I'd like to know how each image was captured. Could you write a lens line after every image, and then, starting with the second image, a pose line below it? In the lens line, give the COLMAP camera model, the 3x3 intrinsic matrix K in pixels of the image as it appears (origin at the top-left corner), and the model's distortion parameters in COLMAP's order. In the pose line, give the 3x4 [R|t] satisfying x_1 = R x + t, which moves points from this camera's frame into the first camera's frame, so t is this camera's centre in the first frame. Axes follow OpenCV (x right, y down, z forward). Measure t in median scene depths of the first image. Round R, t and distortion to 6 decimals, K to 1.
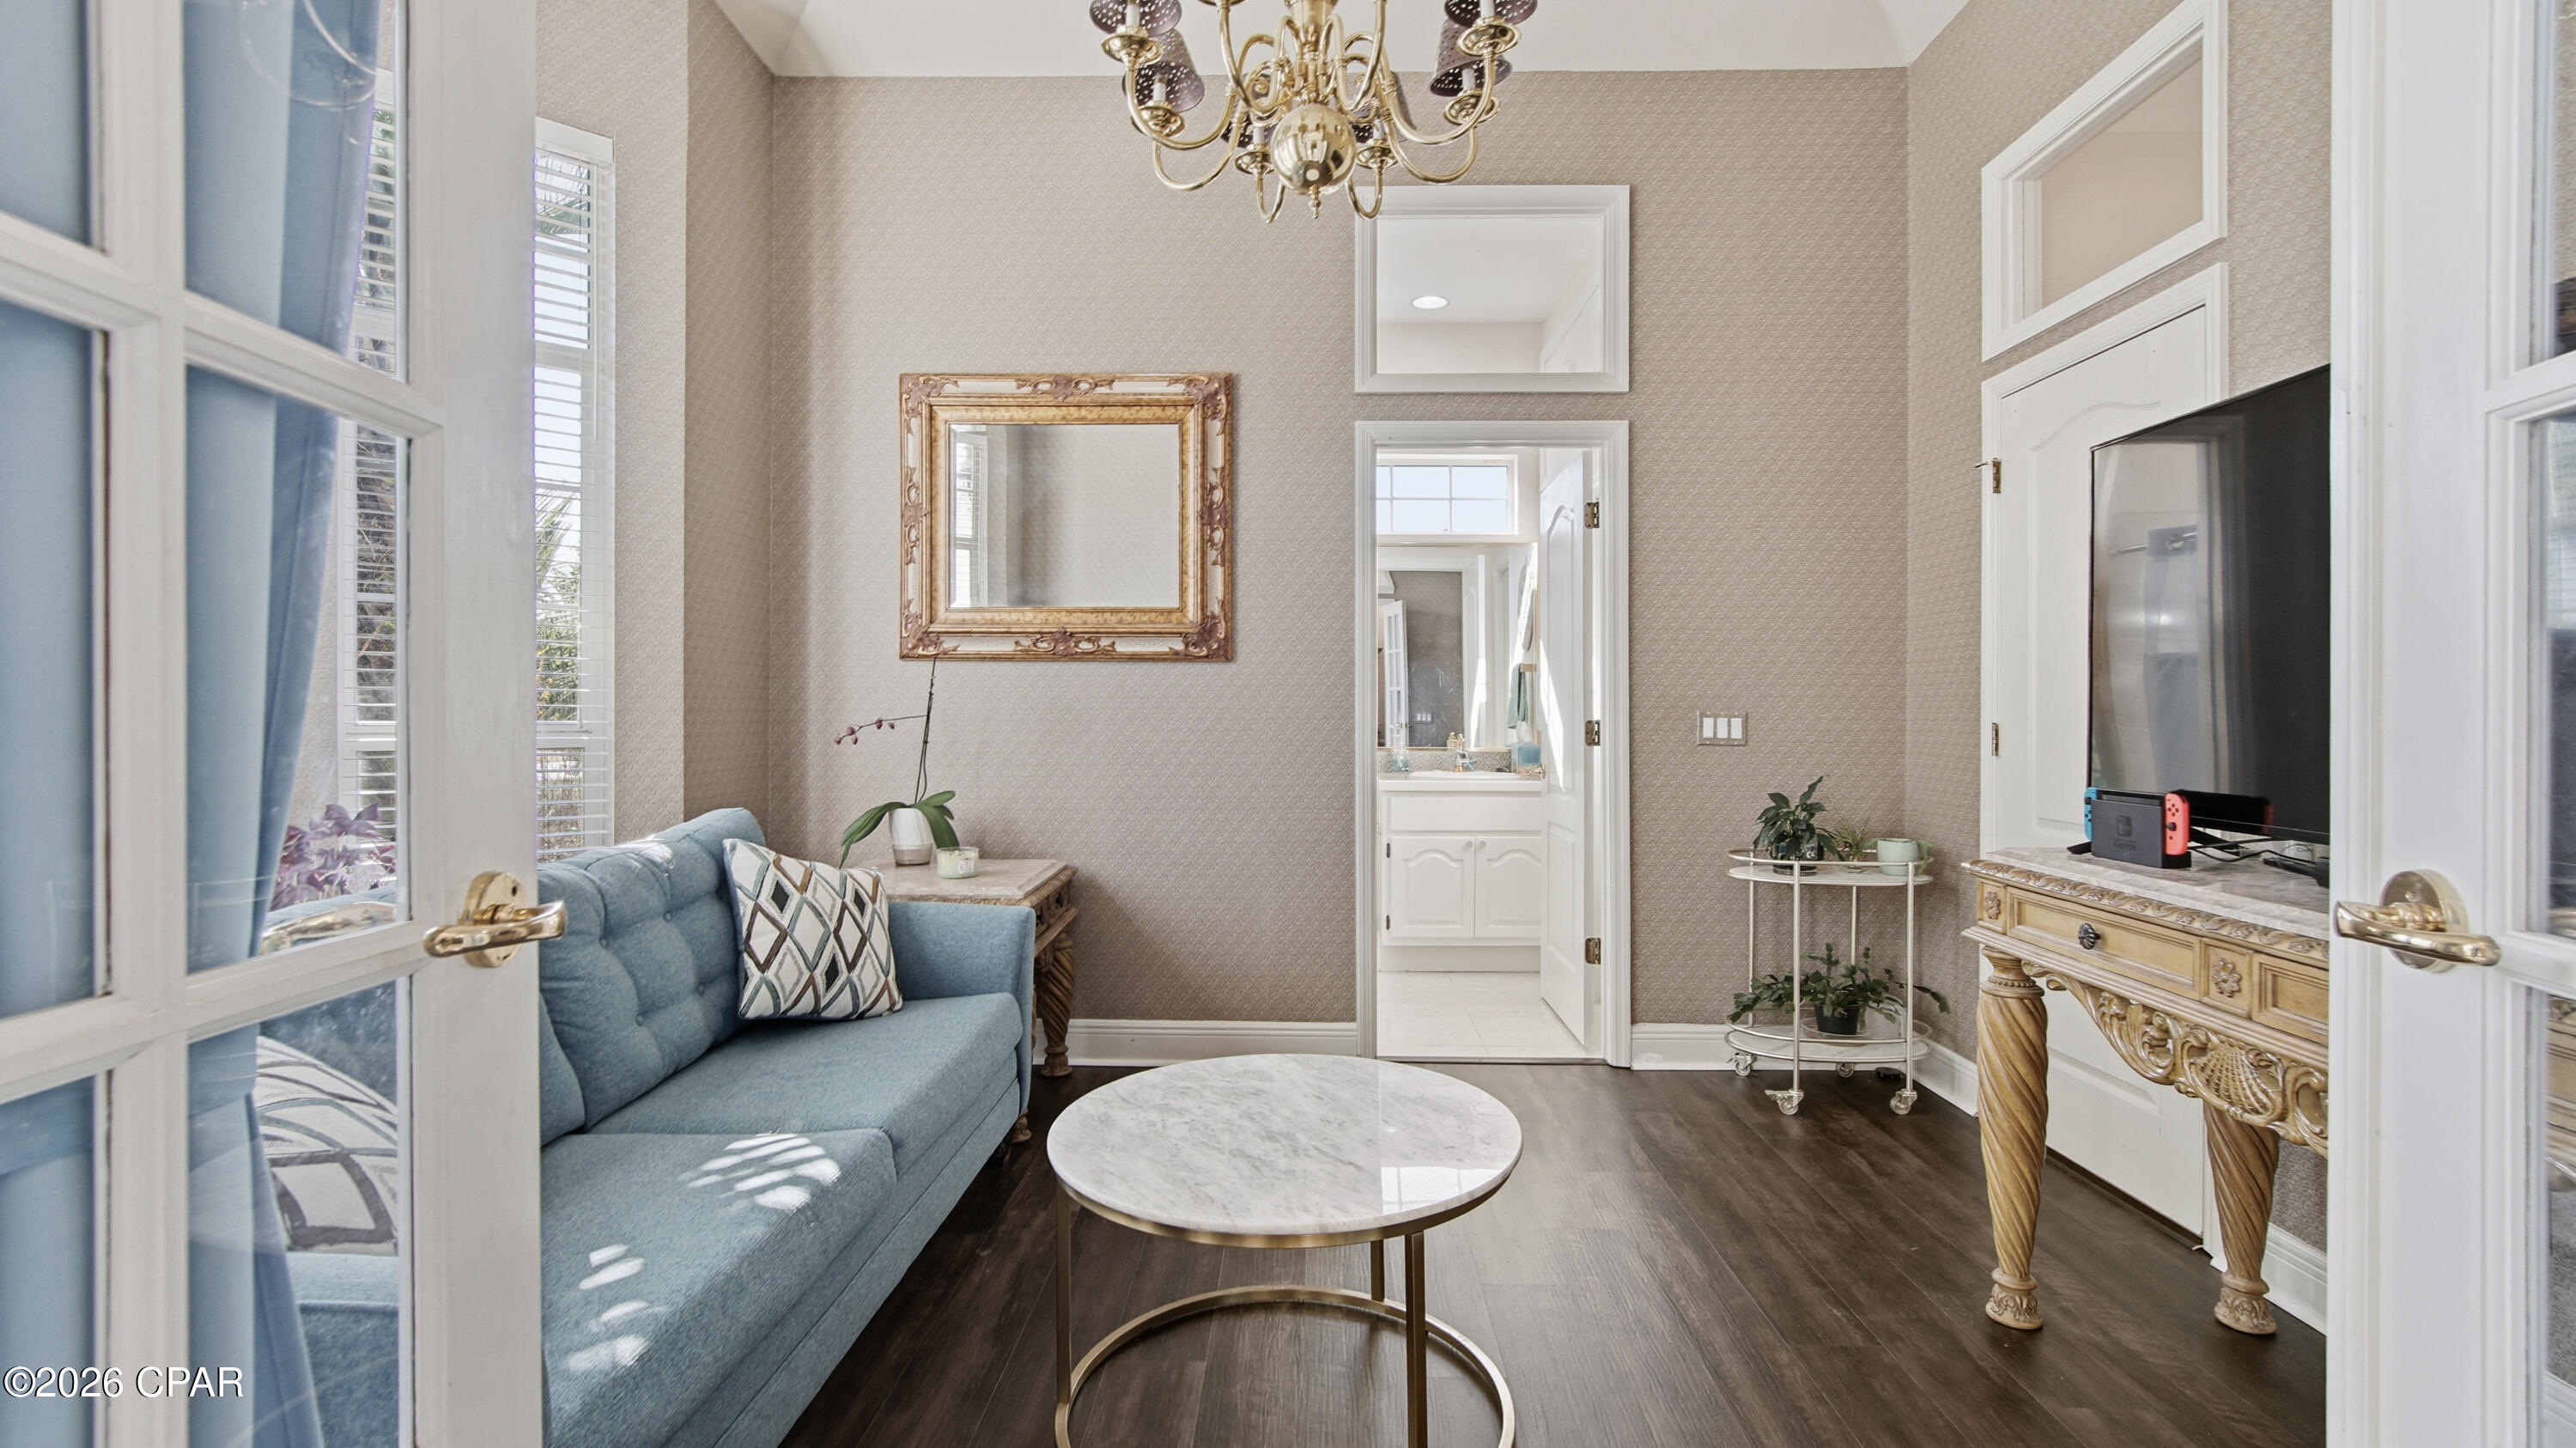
lens RADIAL K [[1161.6, 0, 1284.1], [0, 1161.6, 718.9], [0, 0, 1]] dist [-0.012641, 0.000443]
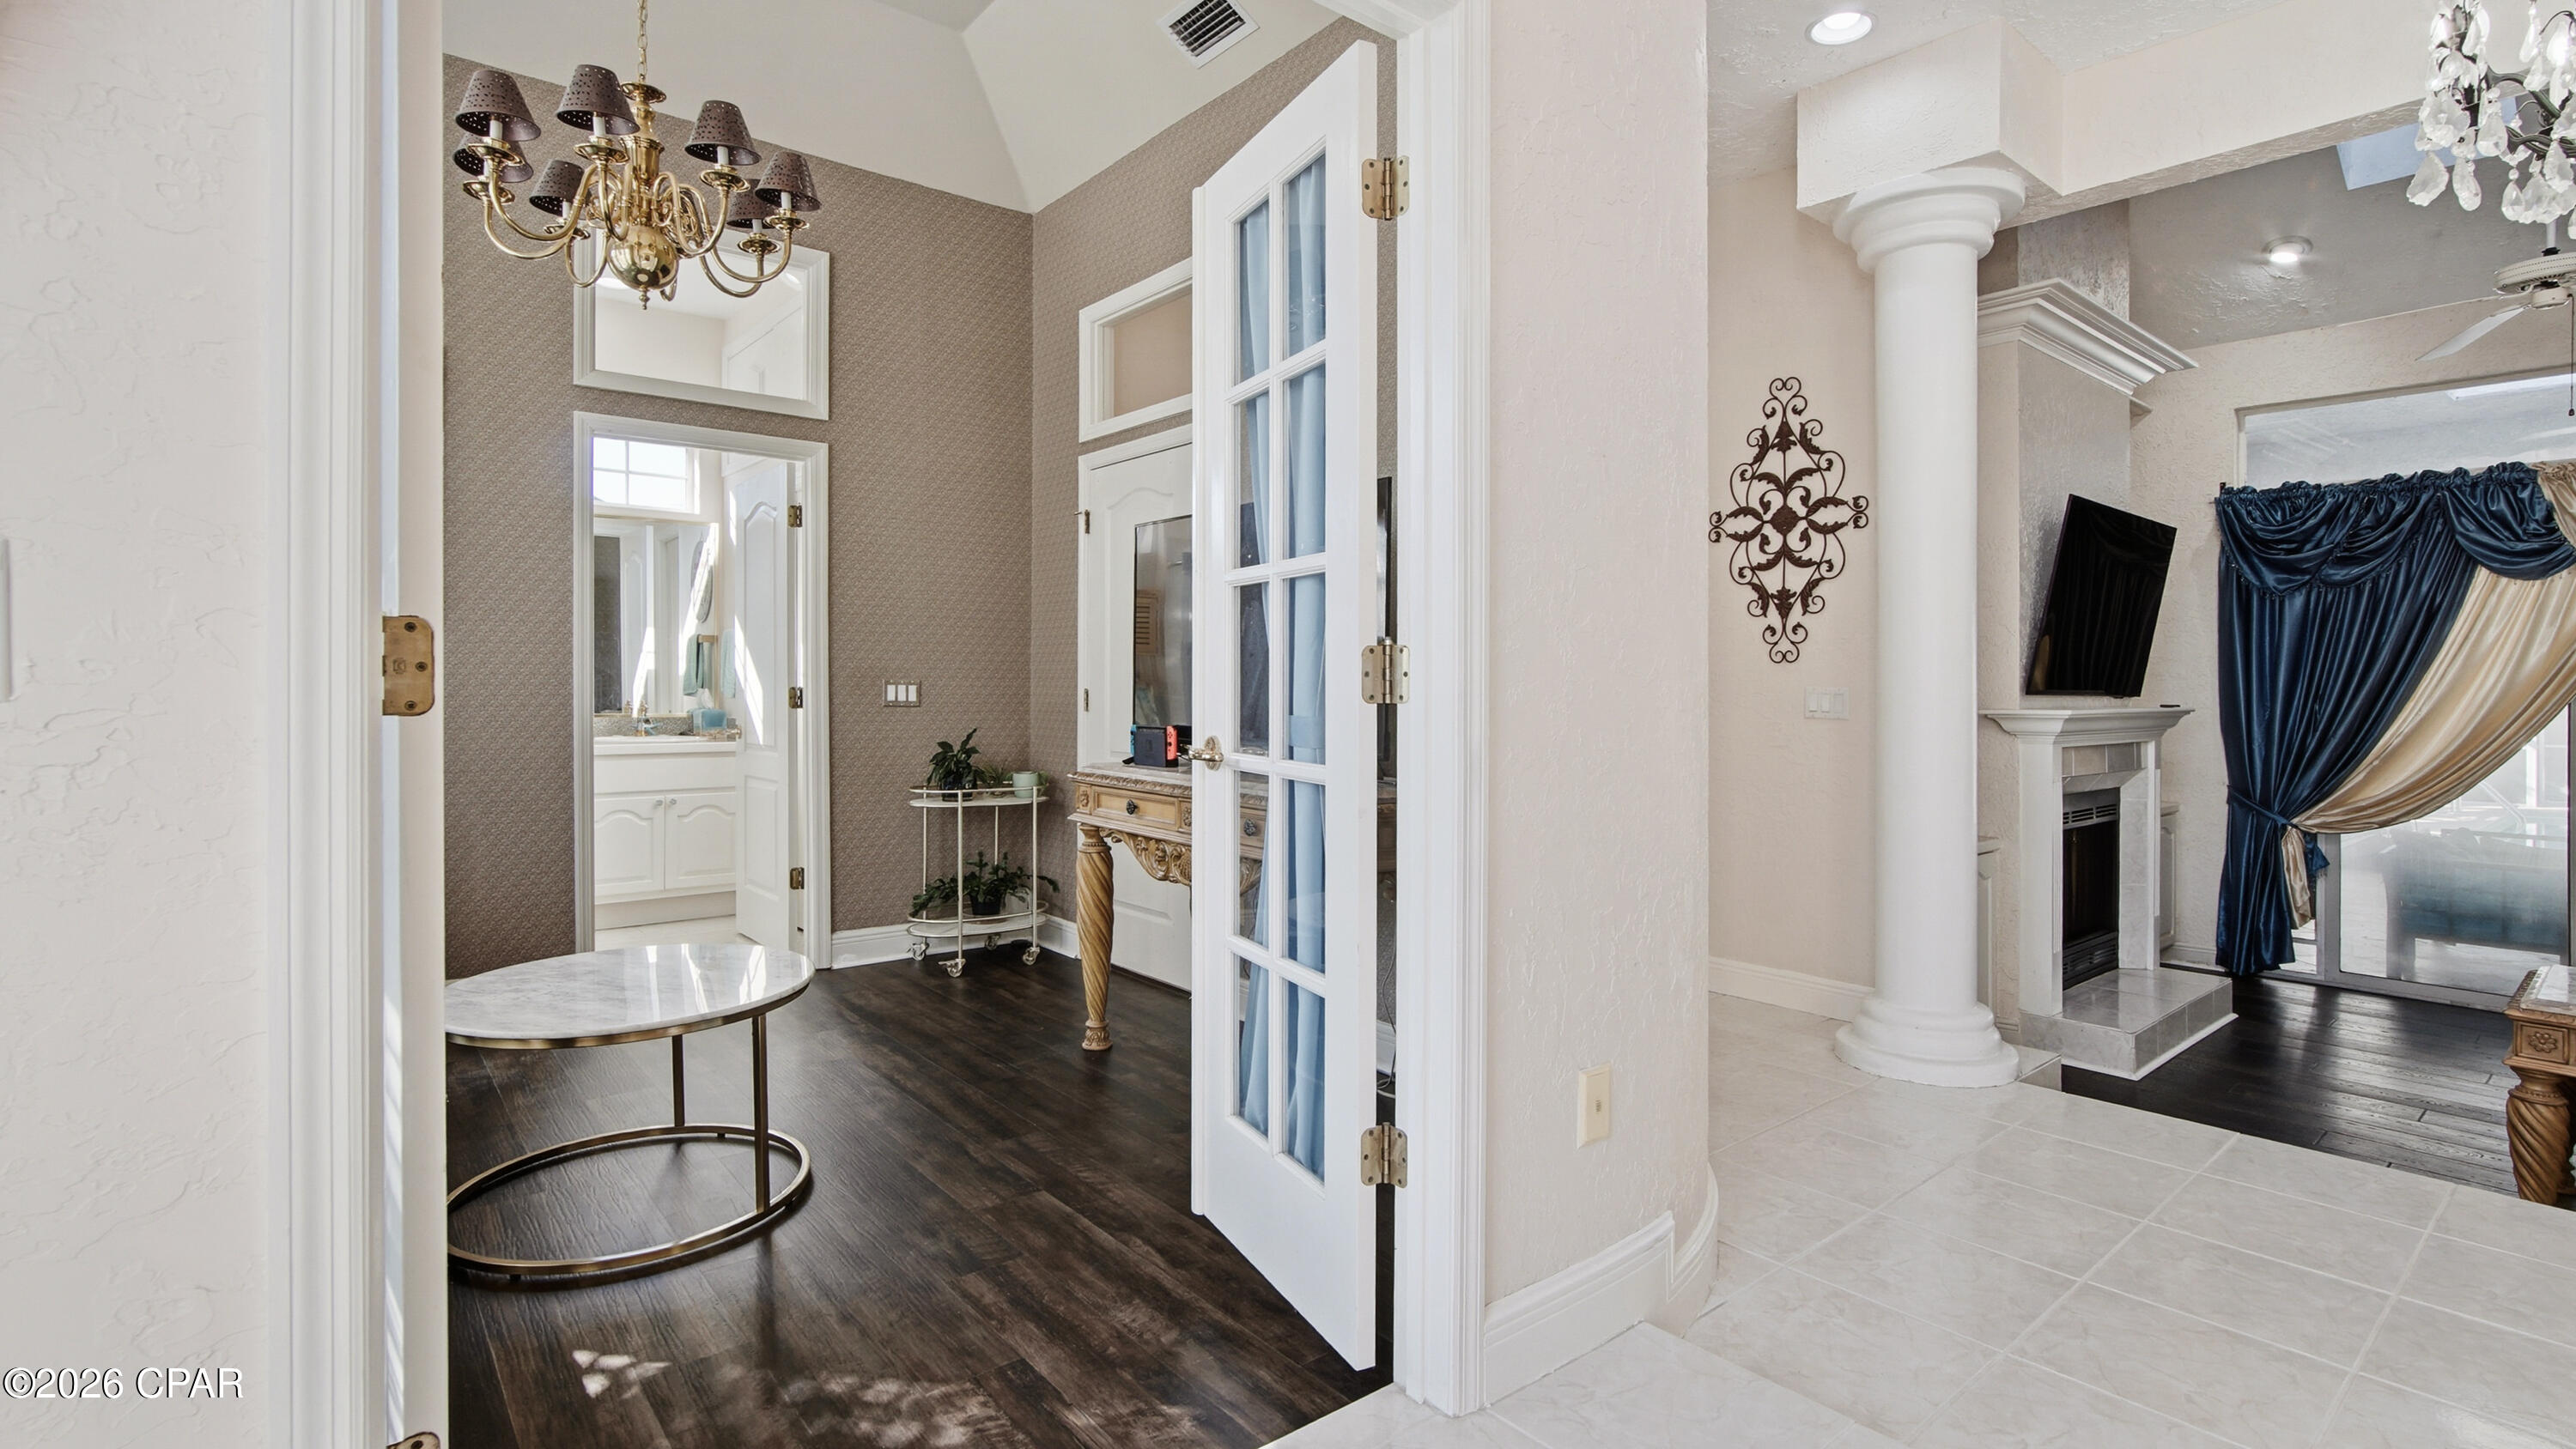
lens RADIAL K [[1161.3, 0, 1284.9], [0, 1161.3, 704.0], [0, 0, 1]] dist [-0.012641, 0.000443]
pose [[0.753144, -0.008150, 0.657805, -0.165479], [-0.000695, 0.999913, 0.013184, 0.003164], [-0.657856, -0.010387, 0.753072, -0.276704]]
